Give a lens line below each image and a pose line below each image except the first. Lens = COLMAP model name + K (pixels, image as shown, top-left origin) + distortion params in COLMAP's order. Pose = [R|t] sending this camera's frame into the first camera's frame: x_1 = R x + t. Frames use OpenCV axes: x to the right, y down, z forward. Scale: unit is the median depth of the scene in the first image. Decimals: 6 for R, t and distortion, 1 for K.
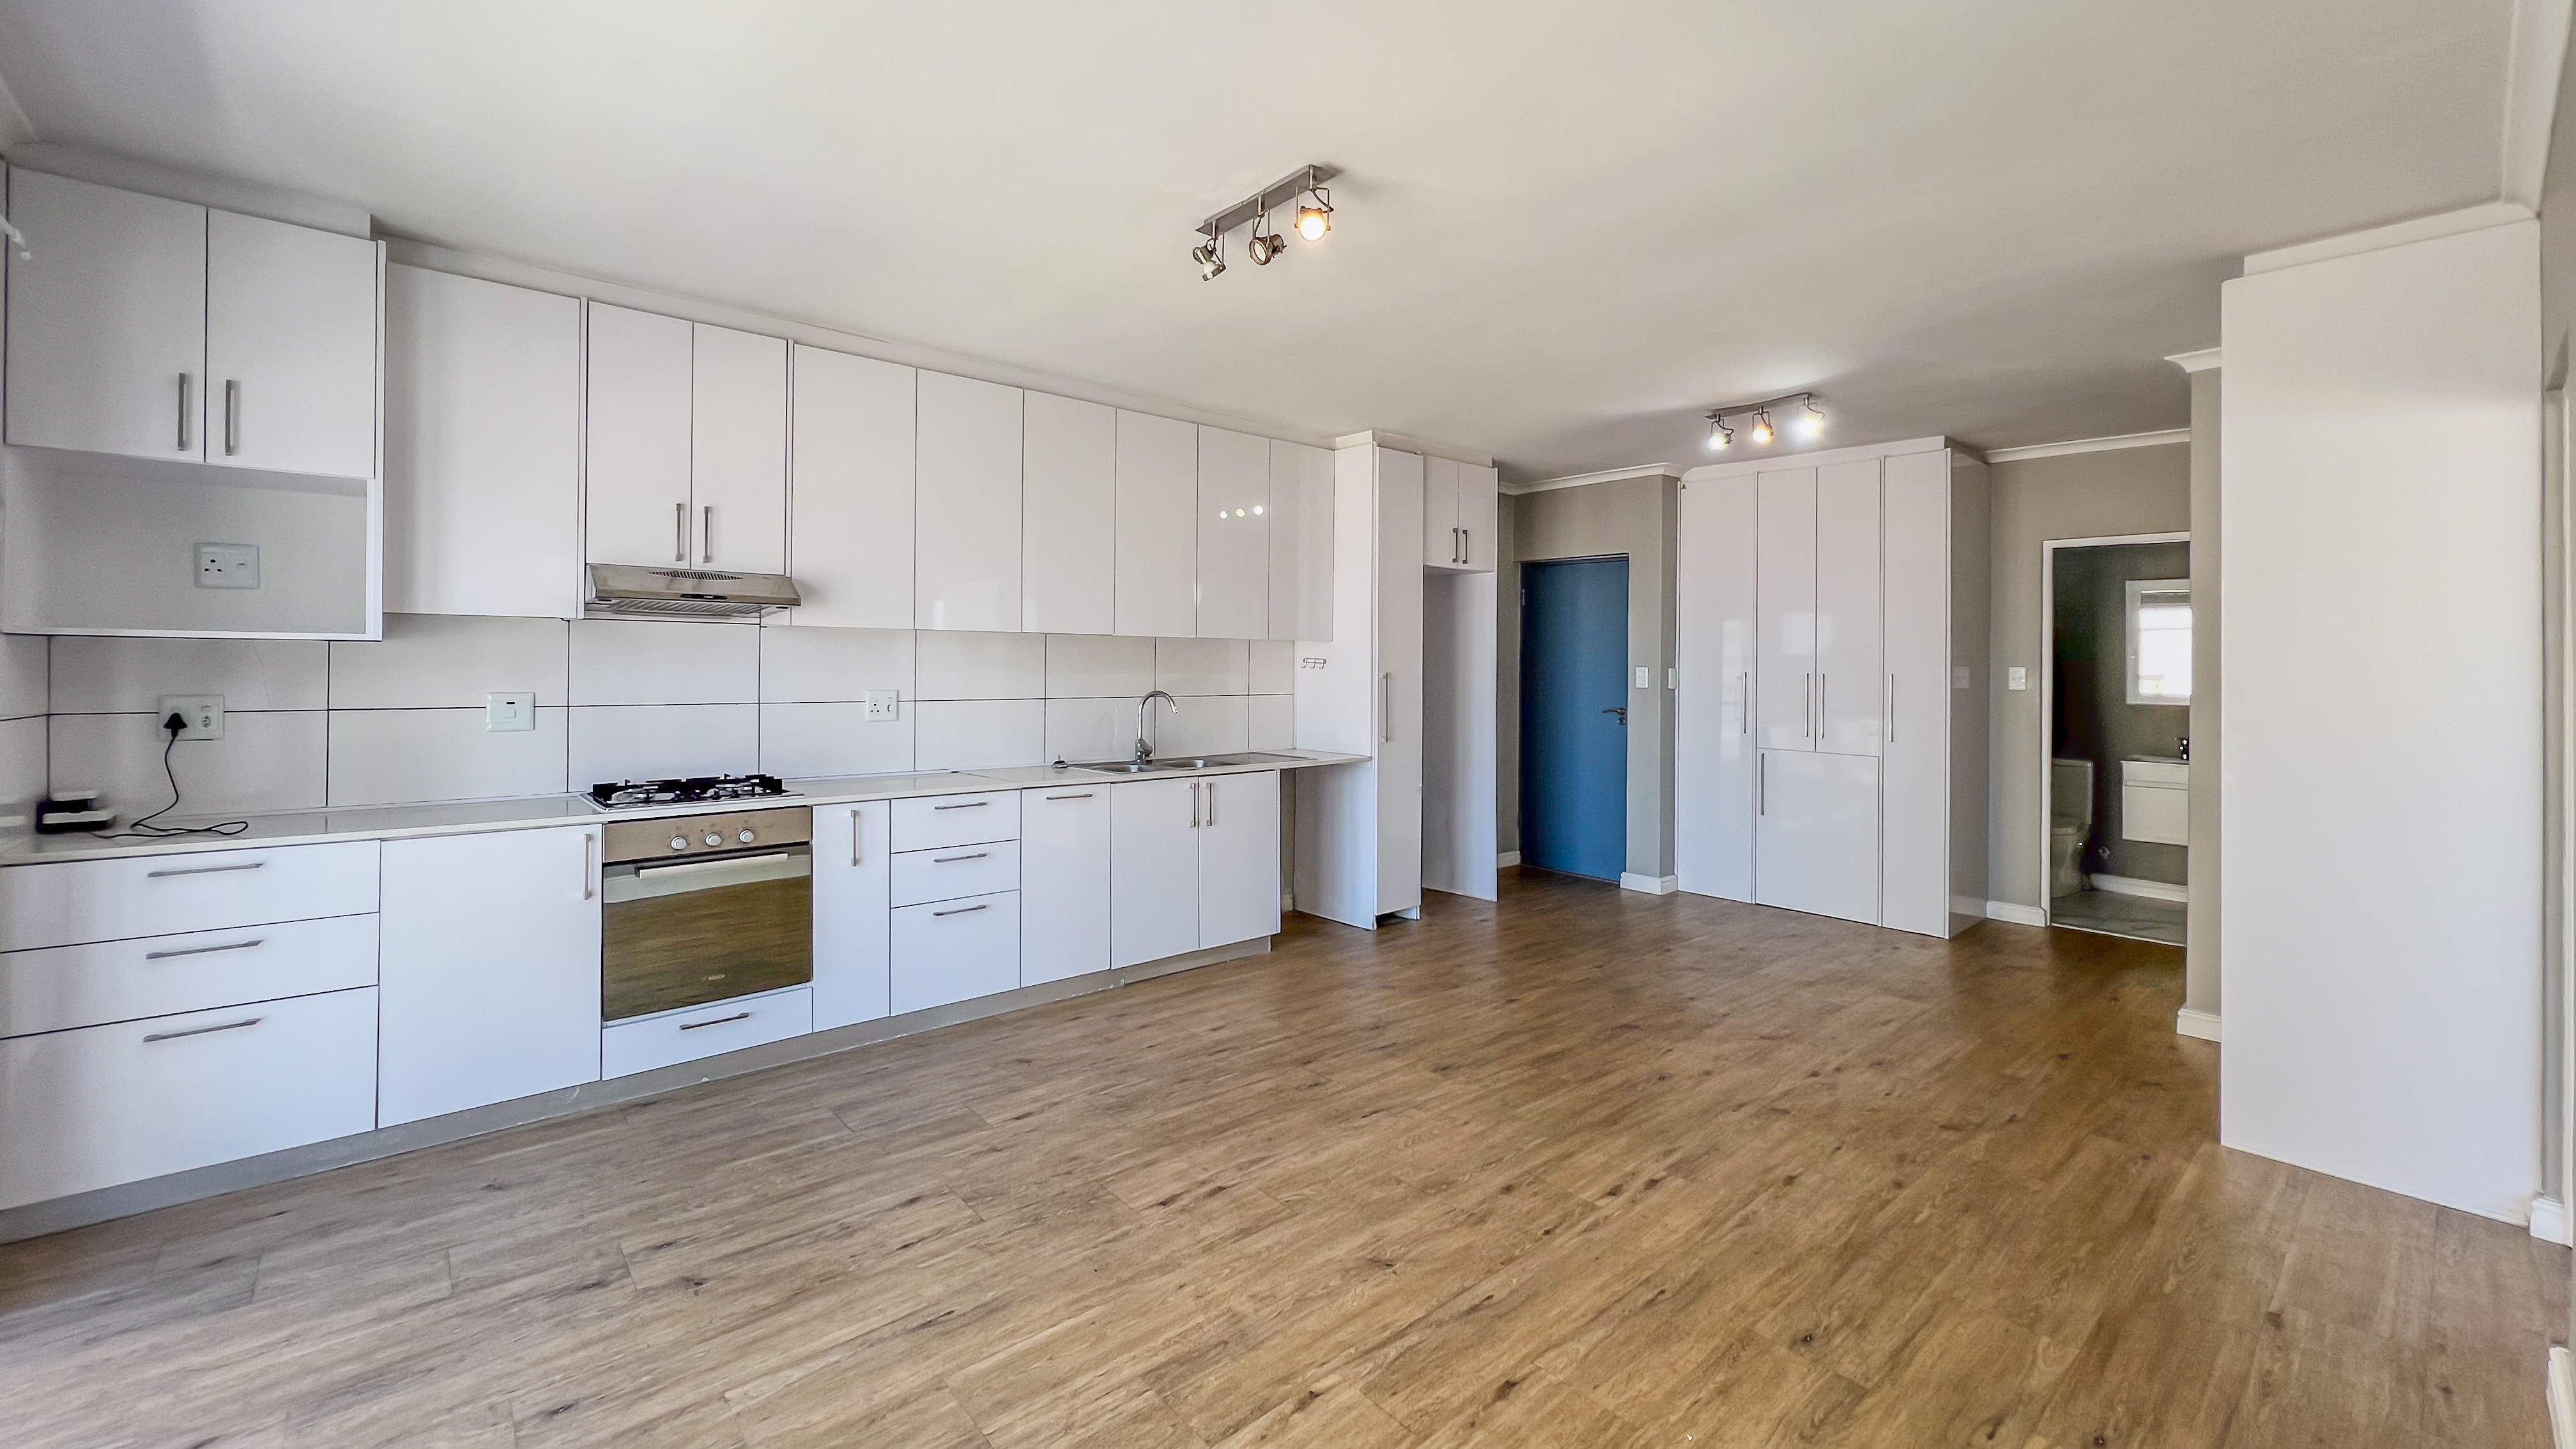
lens RADIAL K [[1015.7, 0, 1299.3], [0, 1015.7, 655.6], [0, 0, 1]] dist [-0.000328, 0.000125]
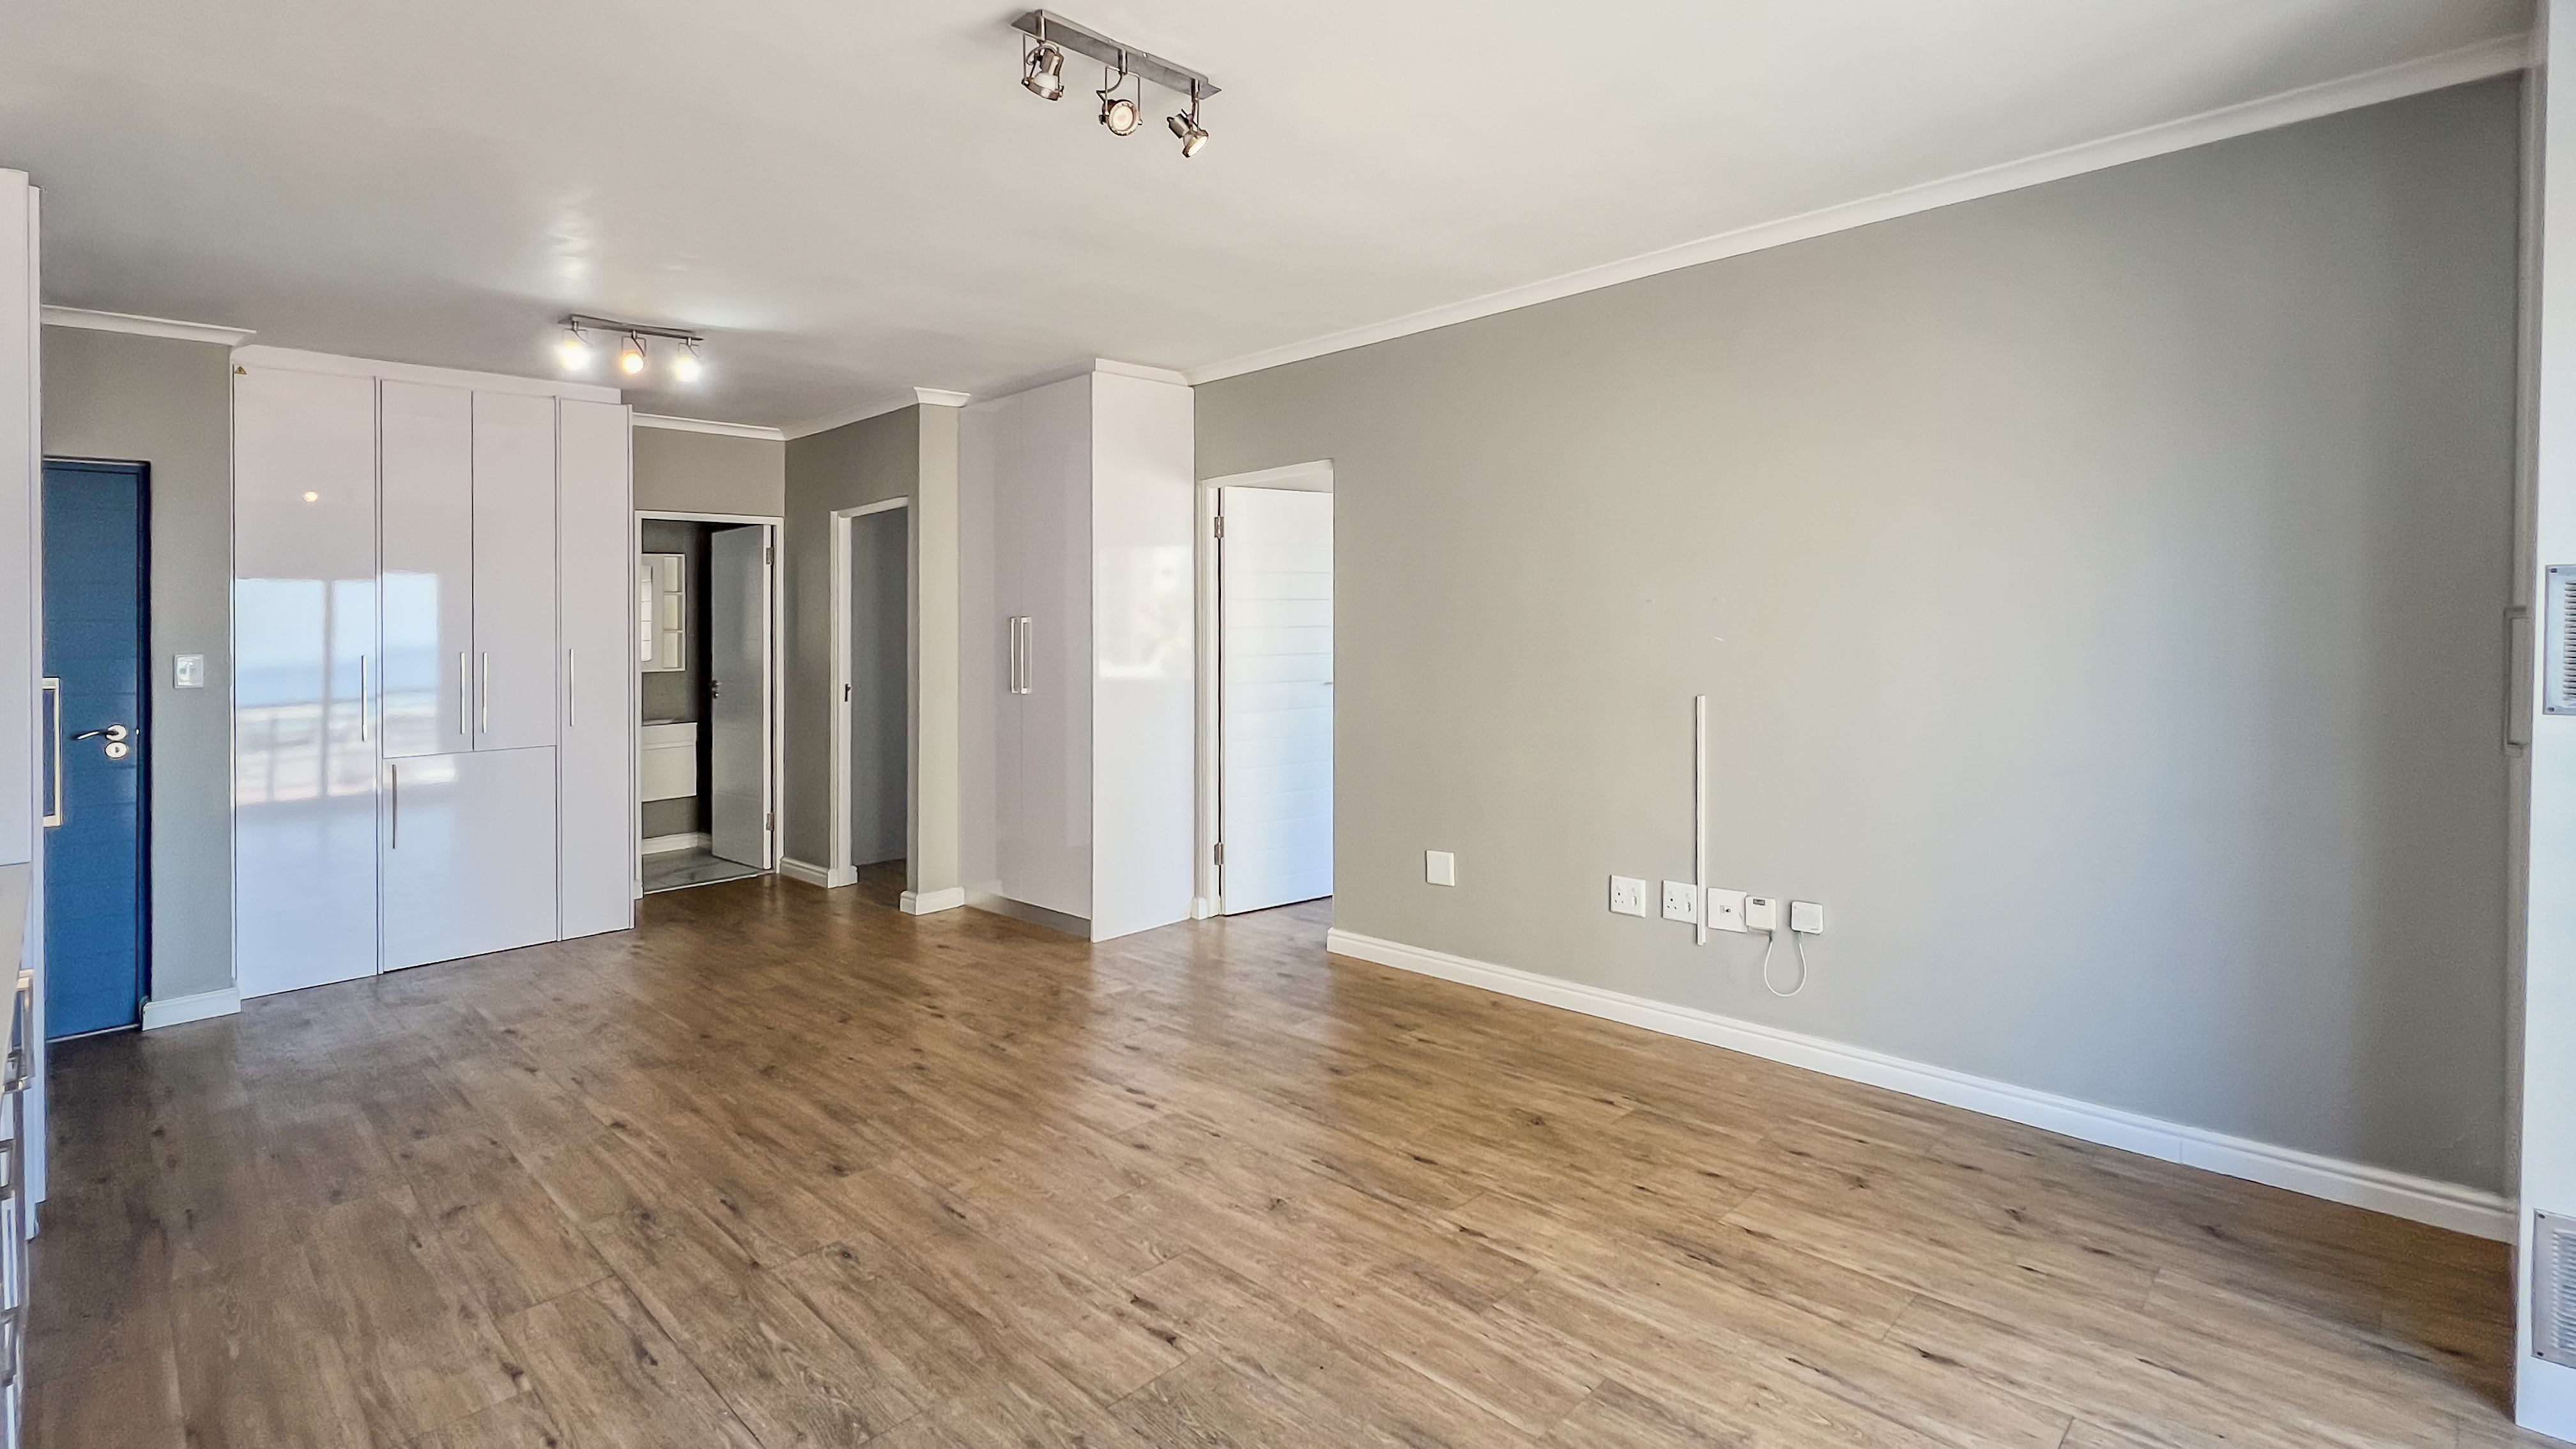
lens RADIAL K [[1197.1, 0, 1271.2], [0, 1197.1, 670.3], [0, 0, 1]] dist [0.000656, -0.000155]
pose [[-0.054679, -0.048687, 0.997316, -0.783760], [0.015663, 0.998646, 0.049611, -0.008472], [-0.998381, 0.018334, -0.053842, 0.741003]]
